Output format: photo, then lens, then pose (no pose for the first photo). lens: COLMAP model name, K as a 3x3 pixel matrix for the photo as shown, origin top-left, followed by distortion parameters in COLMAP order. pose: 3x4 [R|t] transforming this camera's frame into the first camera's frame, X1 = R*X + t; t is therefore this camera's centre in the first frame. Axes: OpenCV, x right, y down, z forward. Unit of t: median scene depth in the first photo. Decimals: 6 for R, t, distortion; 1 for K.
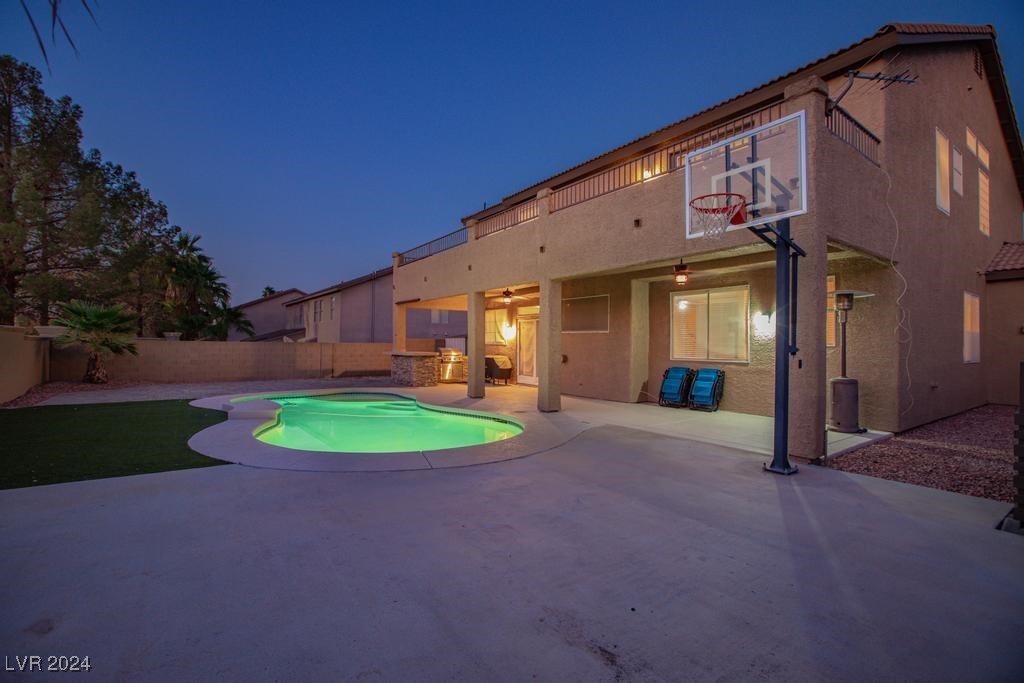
lens RADIAL K [[474.7, 0, 512.0], [0, 474.7, 341.5], [0, 0, 1]] dist [-0.026385, 0.000444]
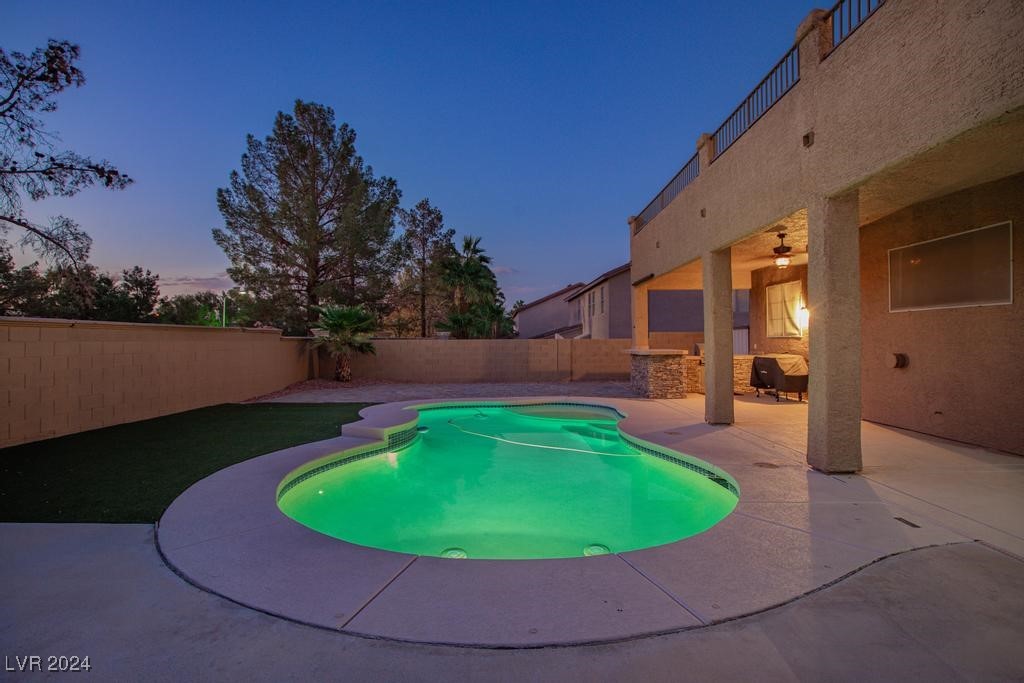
lens RADIAL K [[509.1, 0, 512.0], [0, 509.1, 341.5], [0, 0, 1]] dist [-0.041058, 0.001212]
pose [[0.808101, -0.014653, -0.588861, 0.070499], [0.018529, 0.999828, 0.000549, 0.005047], [0.588752, -0.011355, 0.808234, 0.241992]]
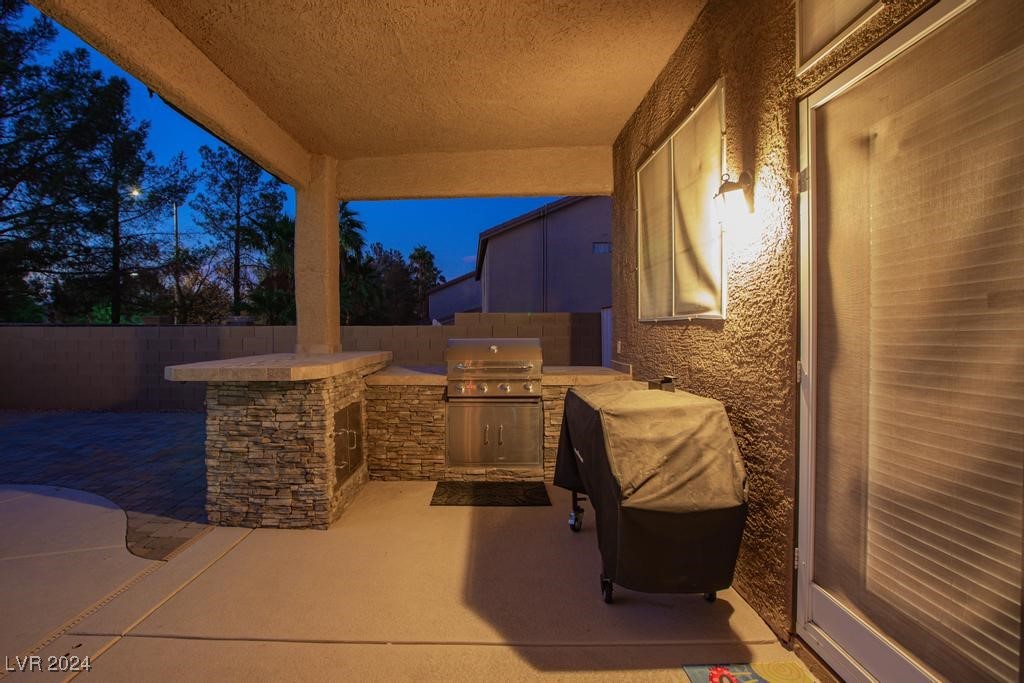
lens RADIAL K [[484.9, 0, 487.7], [0, 484.9, 337.6], [0, 0, 1]] dist [-0.055586, 0.000341]
pose [[0.800860, -0.001949, -0.598849, 0.018671], [0.016509, 0.999686, 0.018824, 0.008757], [0.598624, -0.024962, 0.800641, 0.843927]]
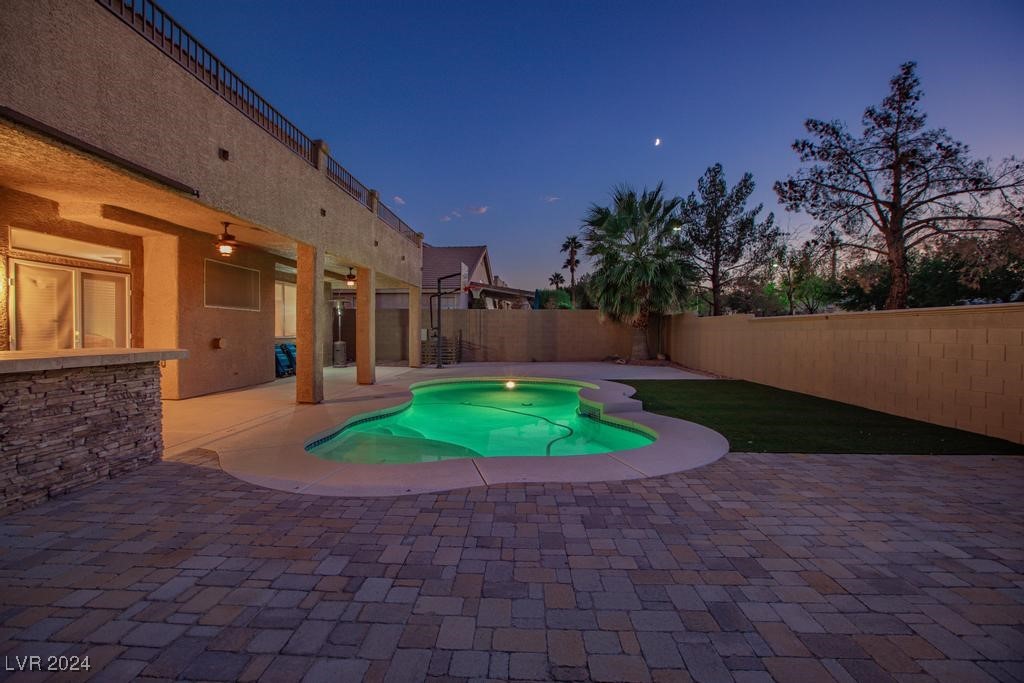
lens RADIAL K [[474.7, 0, 512.0], [0, 474.7, 341.5], [0, 0, 1]] dist [-0.026385, 0.000444]
pose [[-0.785816, -0.026088, 0.617910, -0.537306], [-0.019213, 0.999657, 0.017771, 0.009010], [-0.618162, 0.002093, -0.786048, 1.020458]]
